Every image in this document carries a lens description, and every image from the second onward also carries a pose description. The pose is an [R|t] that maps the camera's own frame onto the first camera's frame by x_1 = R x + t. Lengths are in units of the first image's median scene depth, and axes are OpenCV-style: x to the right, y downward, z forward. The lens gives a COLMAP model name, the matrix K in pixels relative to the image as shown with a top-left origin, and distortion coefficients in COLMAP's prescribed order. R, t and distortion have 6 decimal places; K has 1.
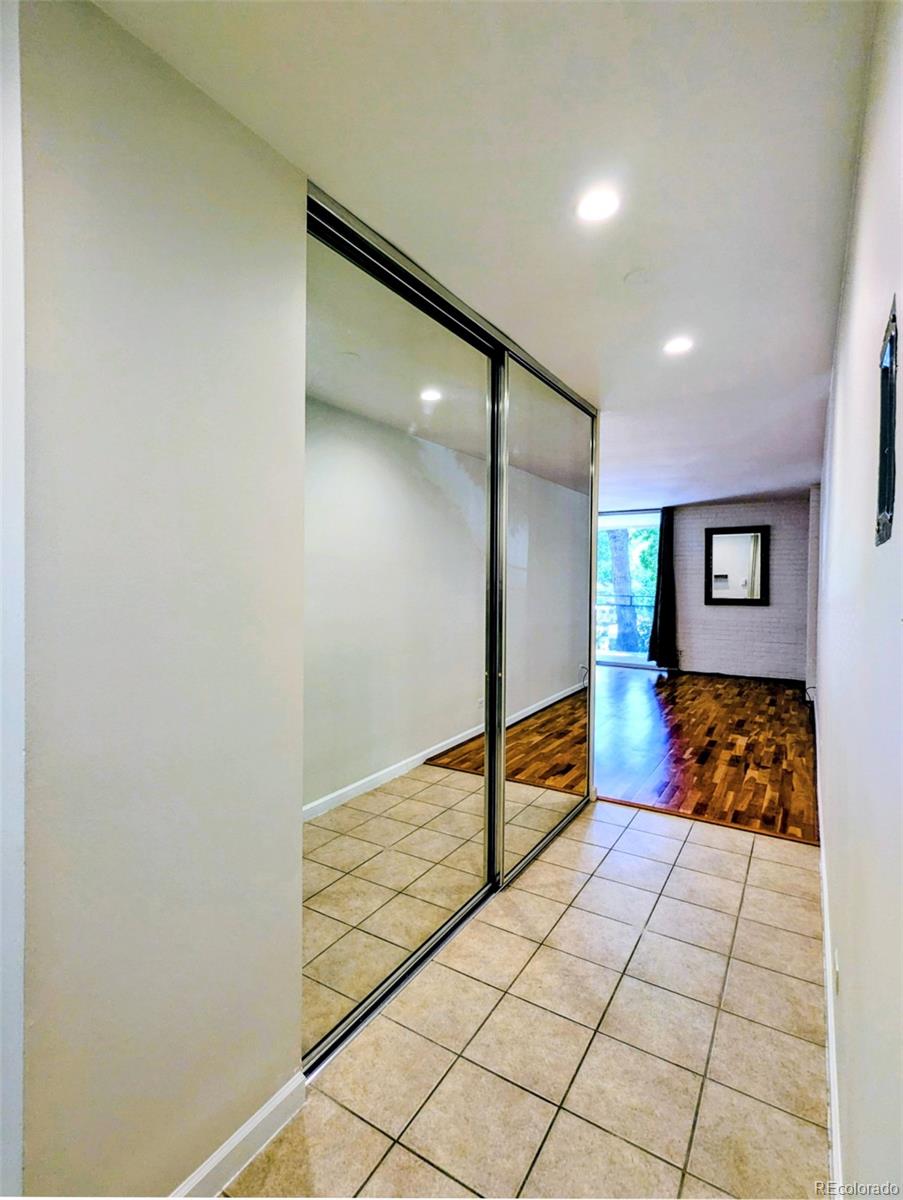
lens RADIAL K [[582.7, 0, 440.0], [0, 582.7, 601.2], [0, 0, 1]] dist [-0.002741, 0.005197]
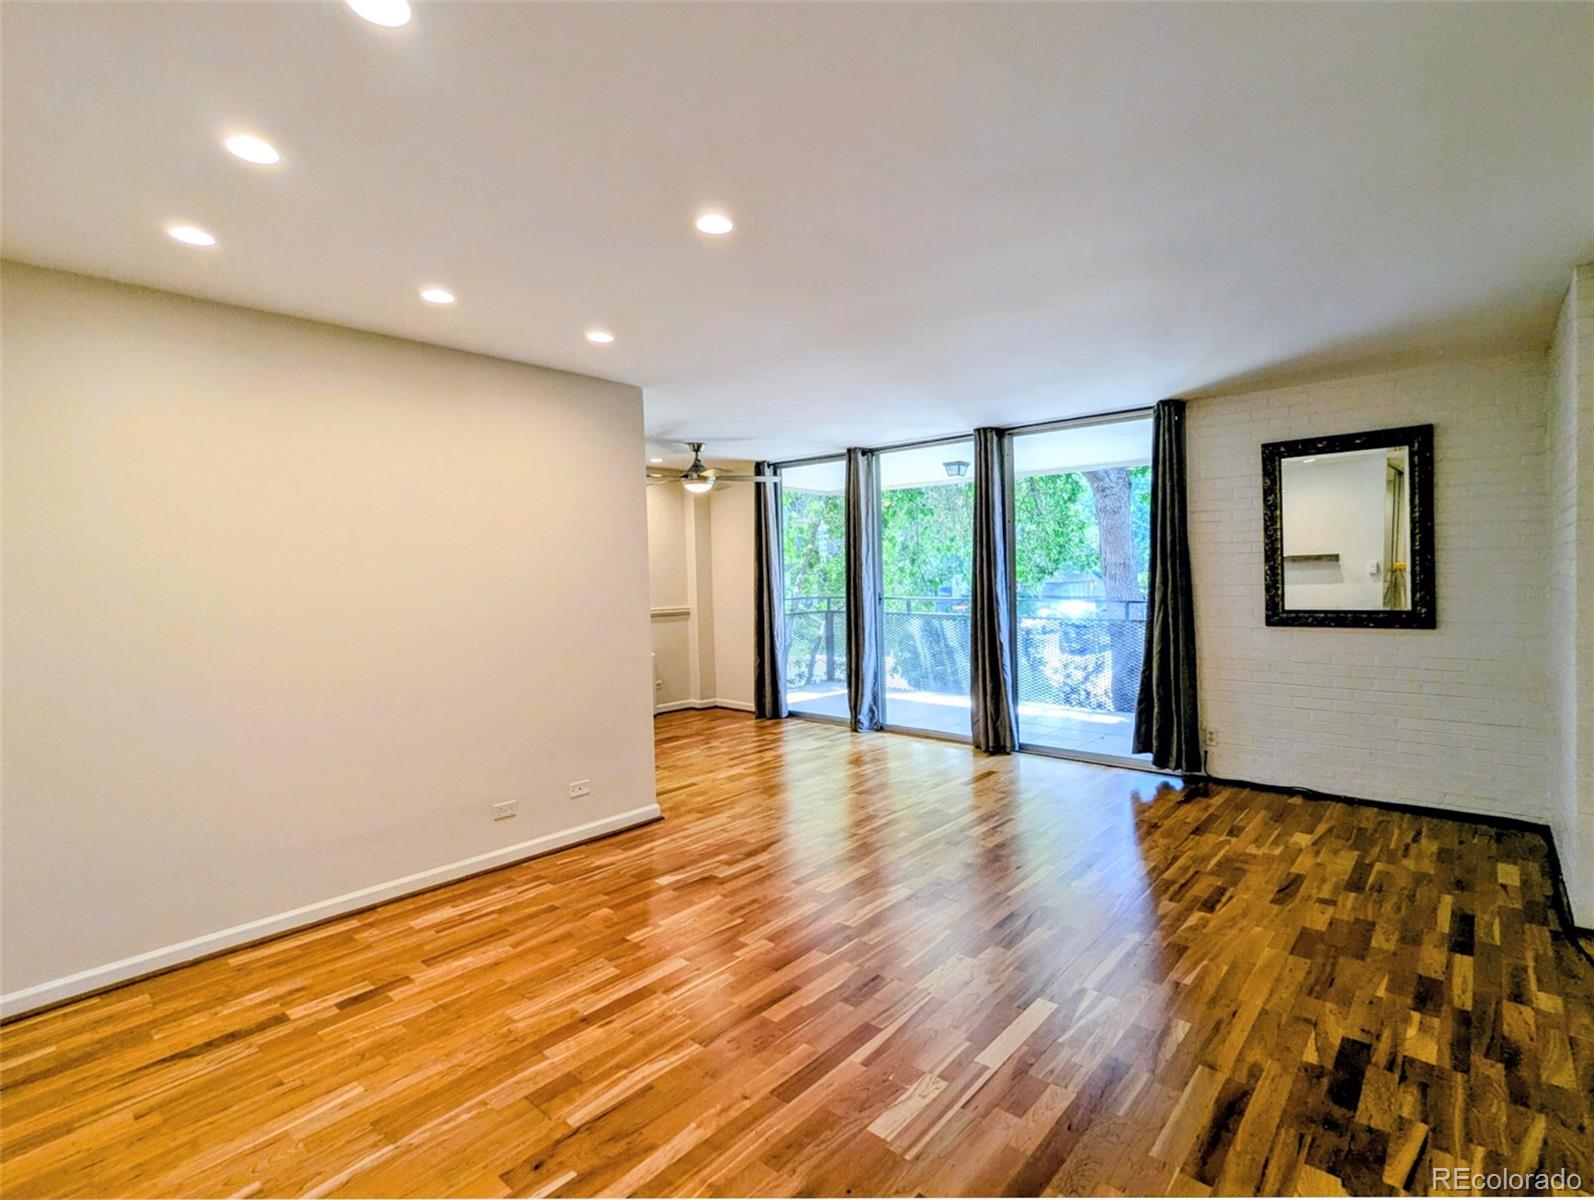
lens RADIAL K [[774.0, 0, 806.0], [0, 774.0, 606.3], [0, 0, 1]] dist [-0.002741, 0.005197]
pose [[0.987263, -0.023302, -0.157381, 0.207706], [0.023245, 0.999727, -0.002201, -0.014081], [0.157389, -0.001486, 0.987536, 0.380615]]
